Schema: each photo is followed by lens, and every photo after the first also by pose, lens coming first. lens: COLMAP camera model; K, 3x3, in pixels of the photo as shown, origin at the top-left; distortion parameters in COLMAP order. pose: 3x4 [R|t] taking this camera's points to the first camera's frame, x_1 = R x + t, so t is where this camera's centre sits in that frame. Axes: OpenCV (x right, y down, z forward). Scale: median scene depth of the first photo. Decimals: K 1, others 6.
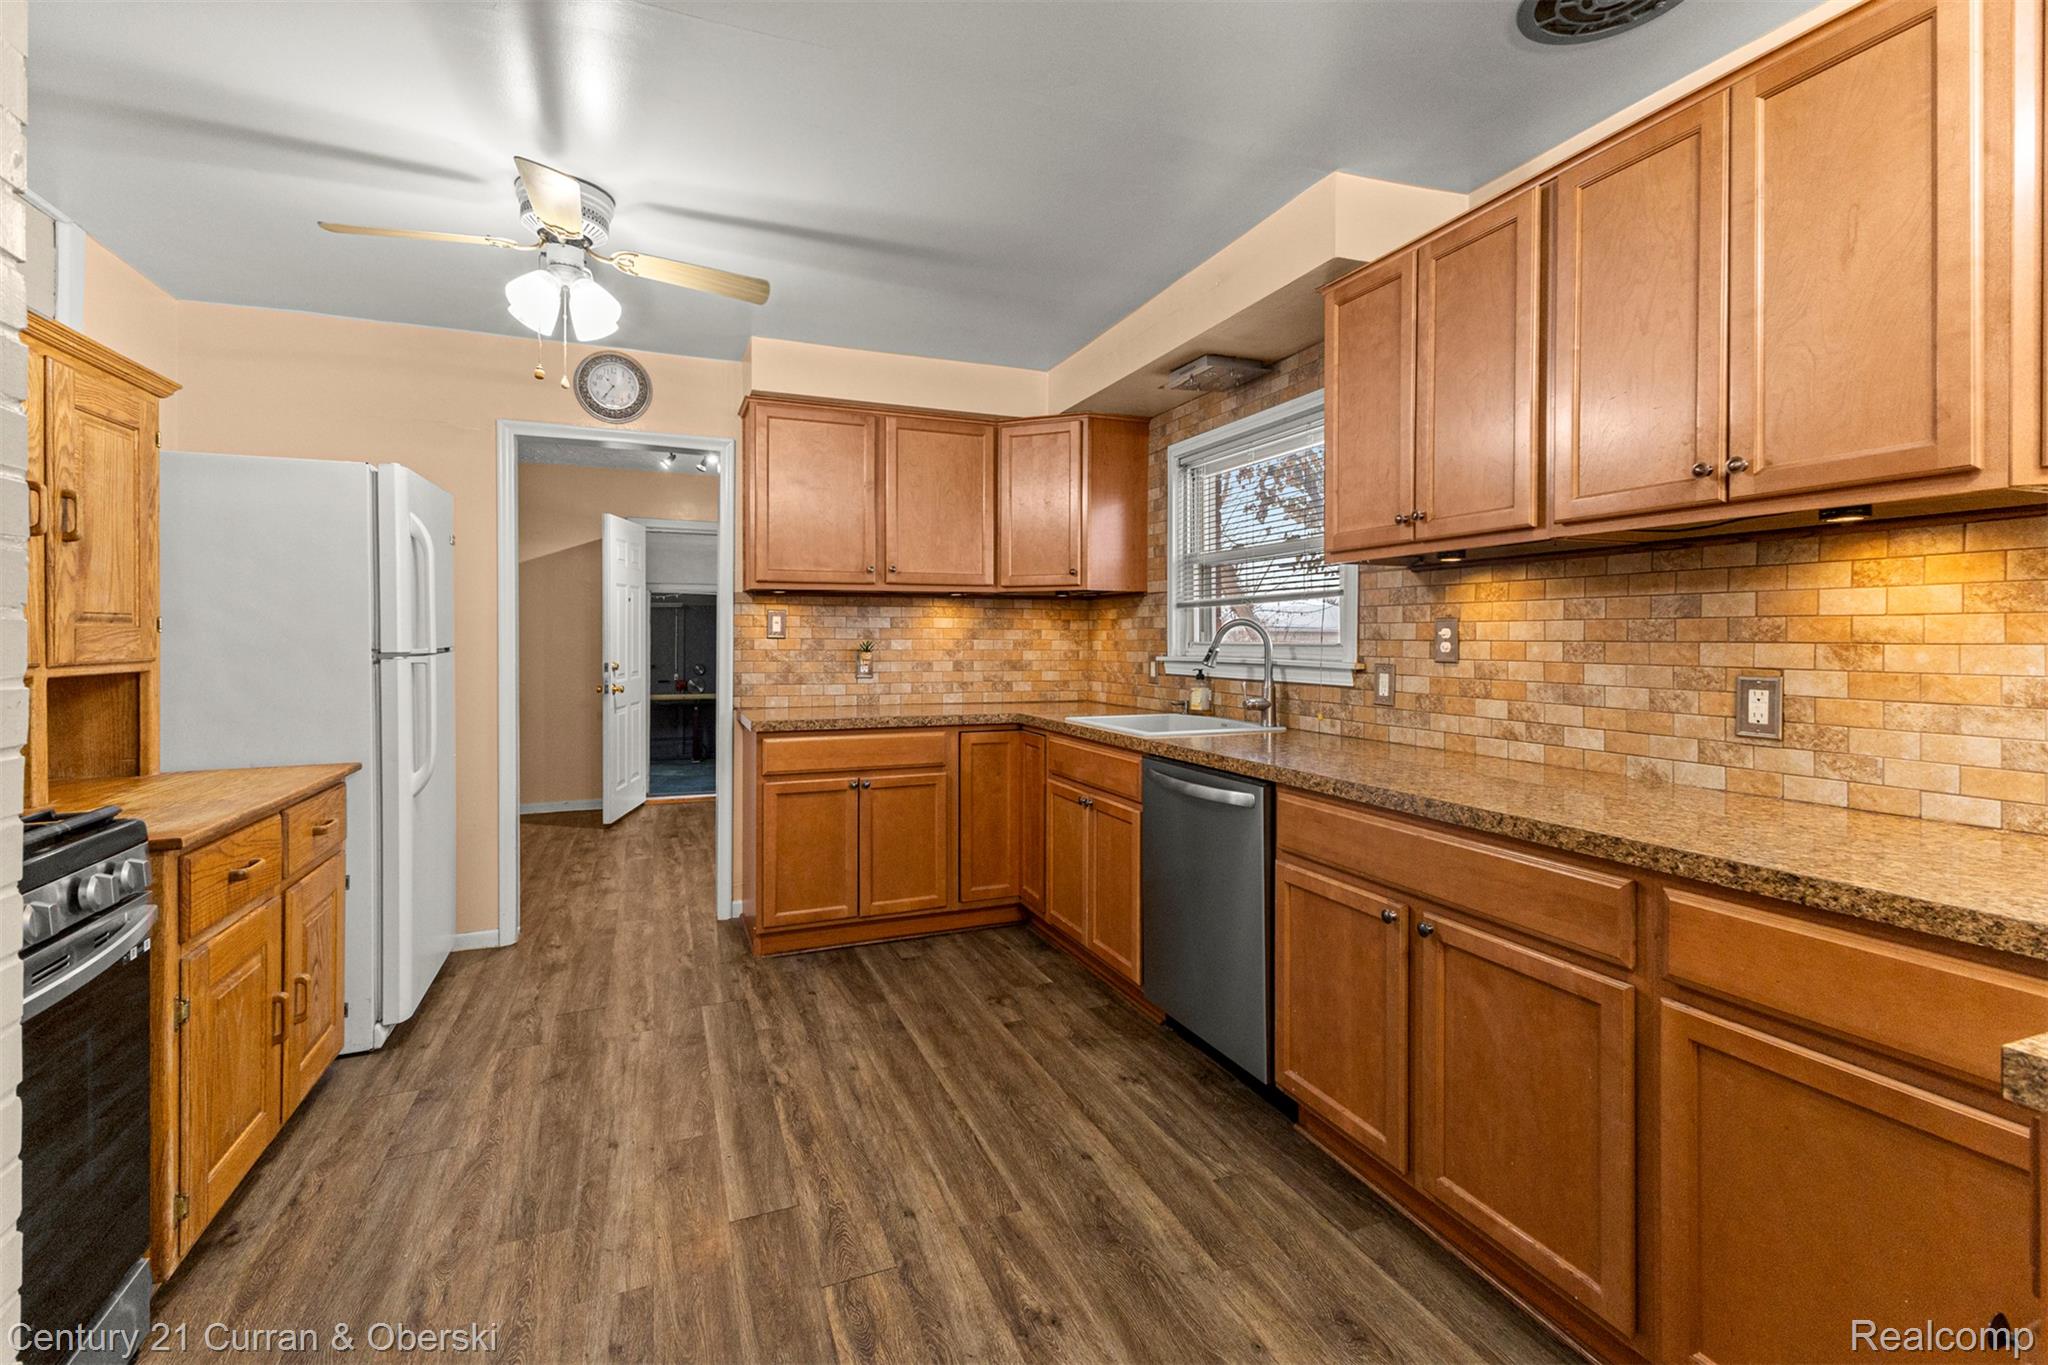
lens RADIAL K [[907.8, 0, 1024.5], [0, 907.8, 644.0], [0, 0, 1]] dist [0.017859, -0.000250]
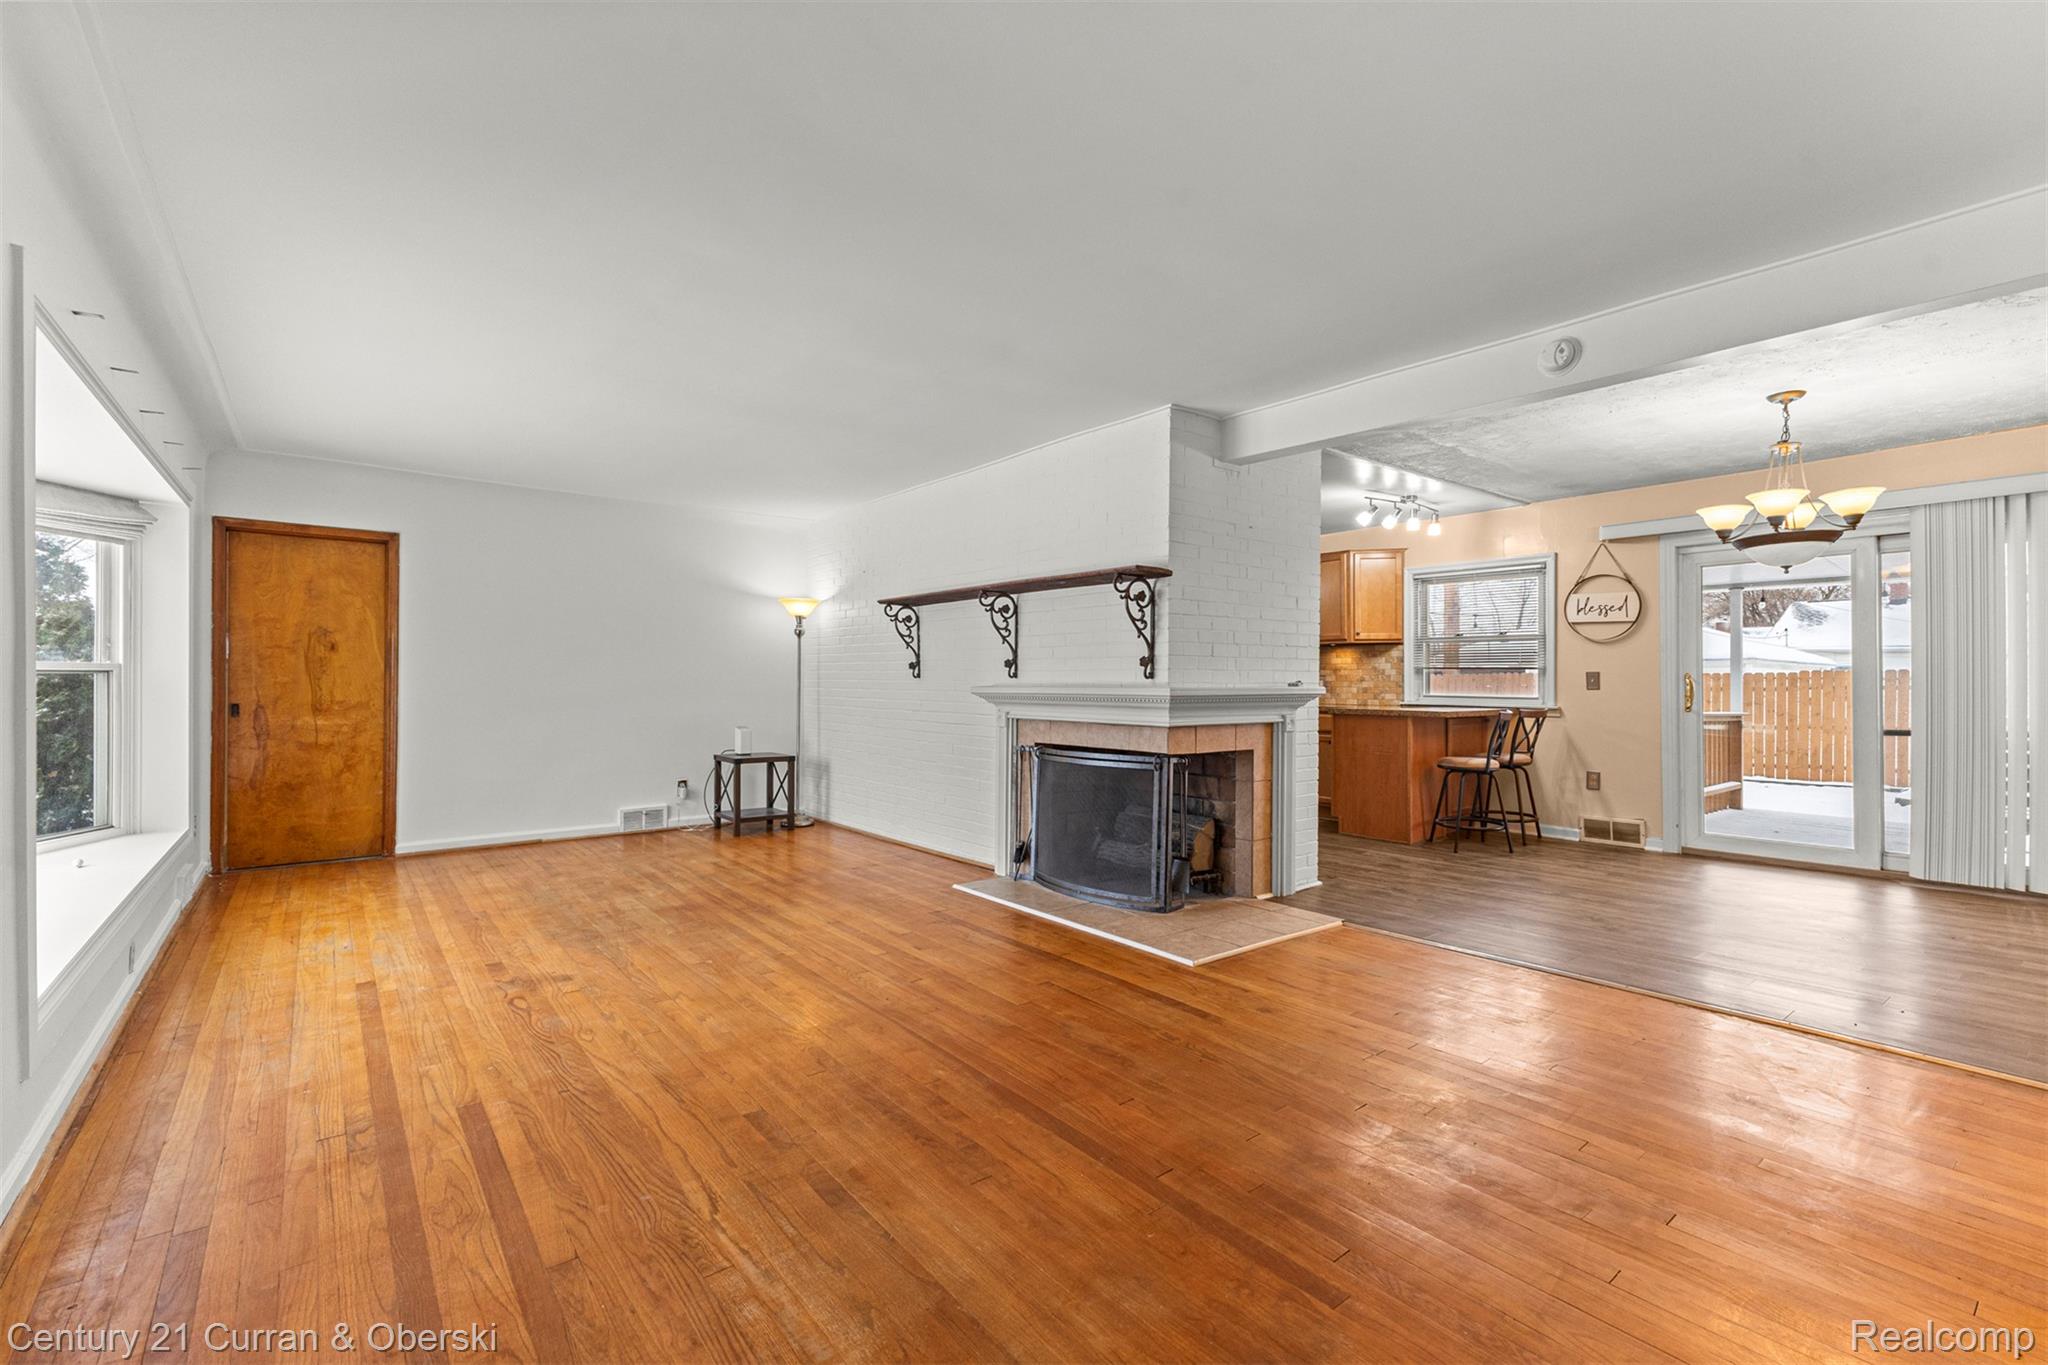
lens RADIAL K [[889.9, 0, 1021.5], [0, 889.9, 676.3], [0, 0, 1]] dist [0.006360, -0.000440]
pose [[0.961223, 0.000607, 0.275772, -1.237783], [0.001581, 0.999969, -0.007710, 0.042567], [-0.275768, 0.007847, 0.961192, -1.902638]]
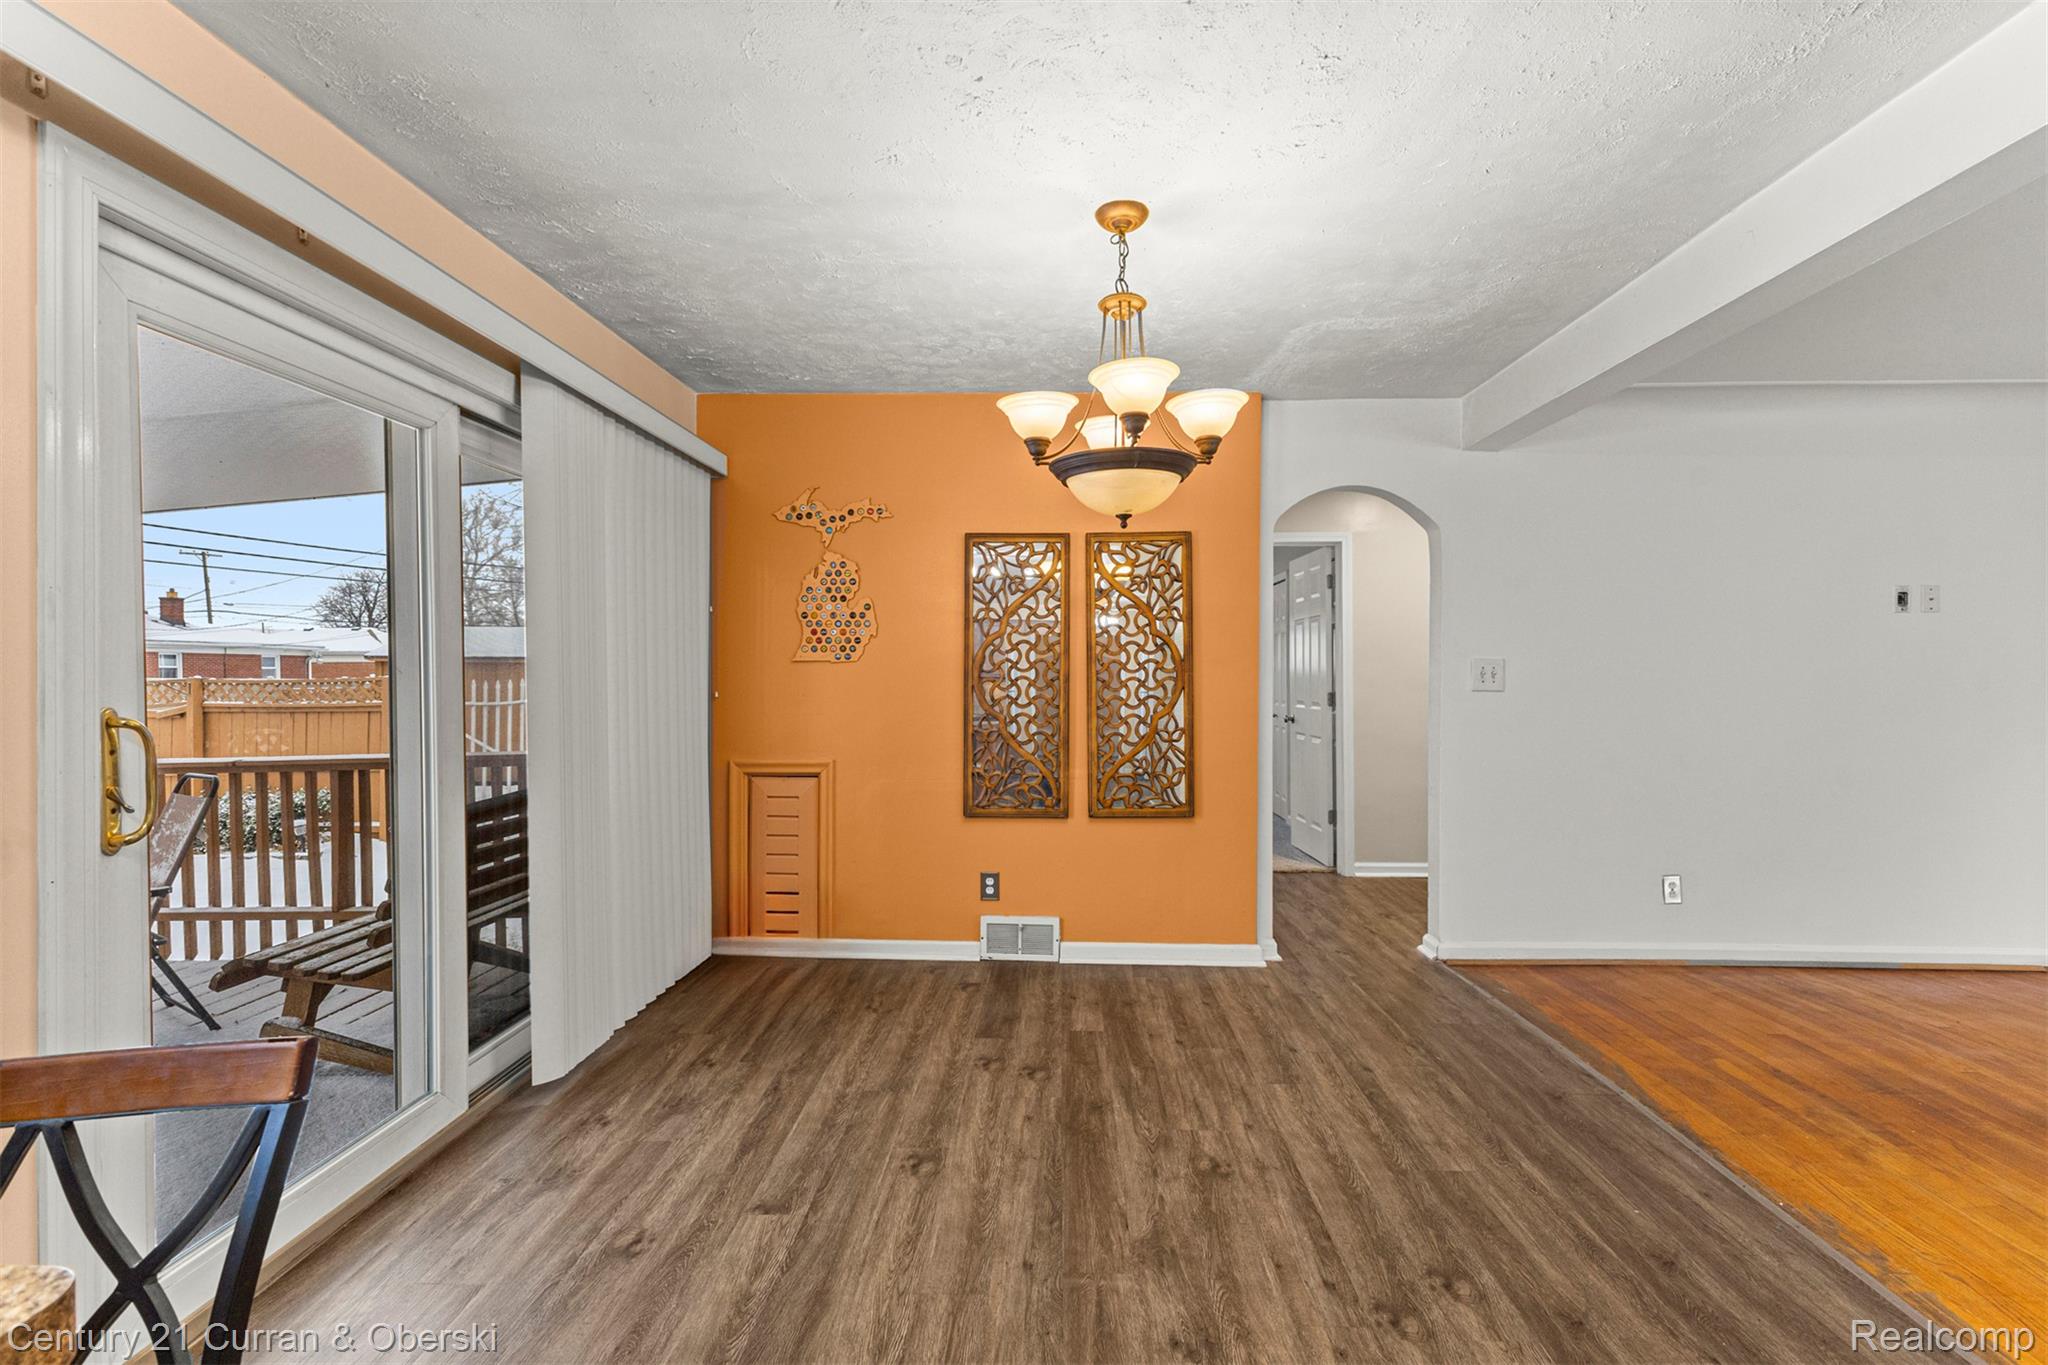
lens RADIAL K [[884.9, 0, 1027.4], [0, 884.9, 681.3], [0, 0, 1]] dist [0.004476, 0.000326]
pose [[-0.913349, -0.002448, 0.407169, 0.168313], [0.002802, 0.999920, 0.012298, -0.001272], [-0.407167, 0.012373, -0.913270, 0.038438]]
